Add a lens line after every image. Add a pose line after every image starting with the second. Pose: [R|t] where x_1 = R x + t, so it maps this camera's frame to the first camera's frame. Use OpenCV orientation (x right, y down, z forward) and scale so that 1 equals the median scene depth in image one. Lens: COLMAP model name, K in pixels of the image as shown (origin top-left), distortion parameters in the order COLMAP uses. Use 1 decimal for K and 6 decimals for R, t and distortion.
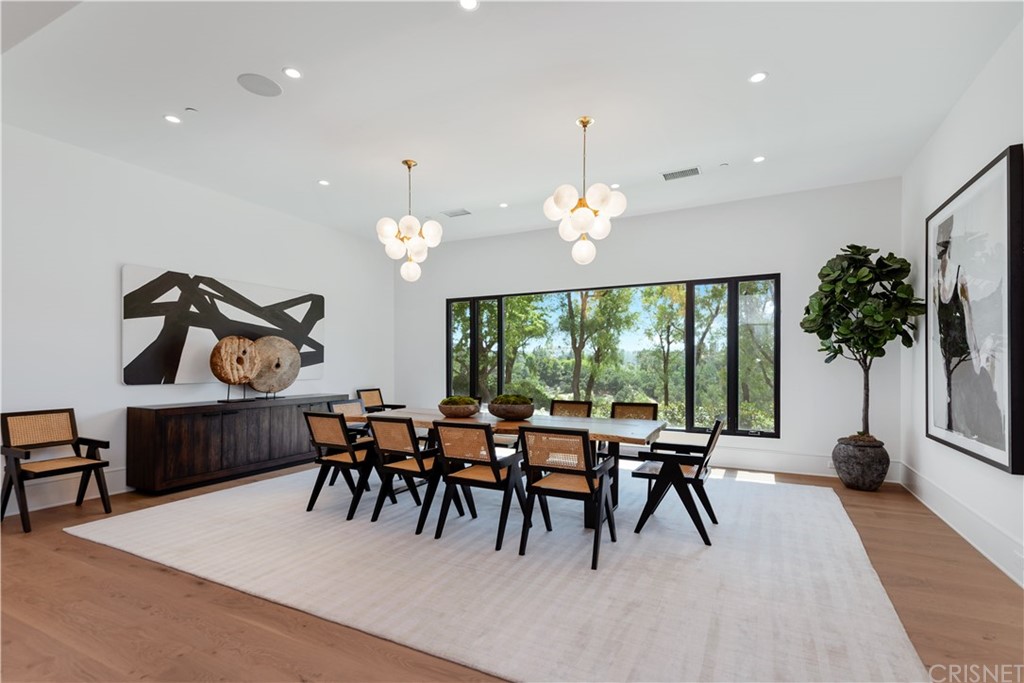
lens RADIAL K [[481.5, 0, 508.2], [0, 481.5, 362.9], [0, 0, 1]] dist [0.076095, 0.000069]
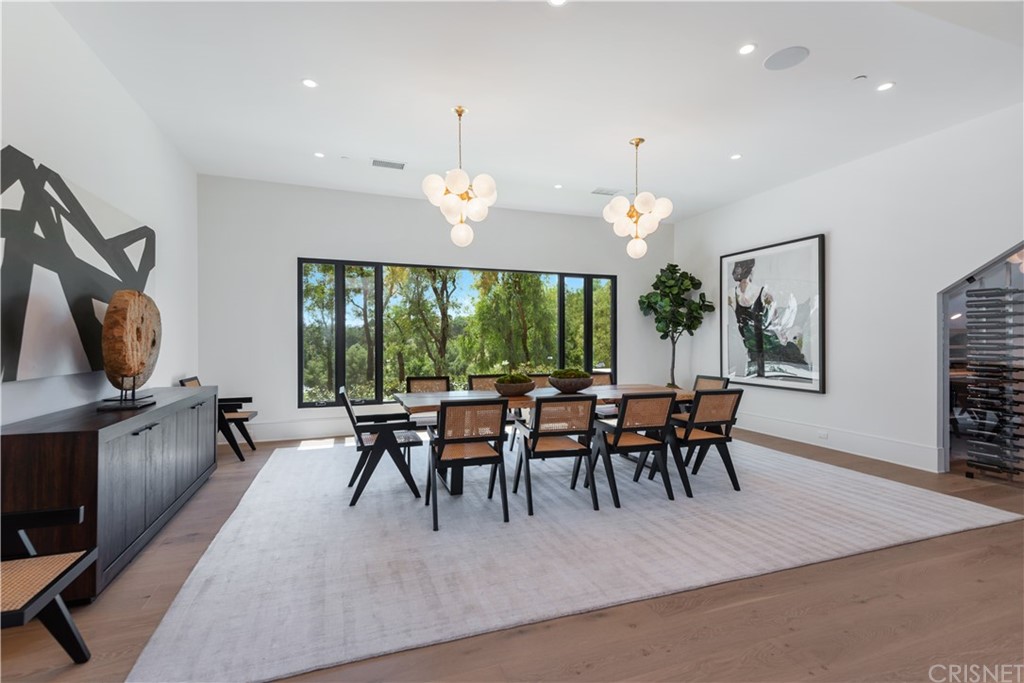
lens RADIAL K [[461.0, 0, 513.3], [0, 461.0, 332.9], [0, 0, 1]] dist [0.038596, -0.019286]
pose [[0.663600, 0.007343, 0.748052, -0.651282], [0.001591, 0.999936, -0.011226, 0.001538], [-0.748086, 0.008640, 0.663545, 0.316796]]
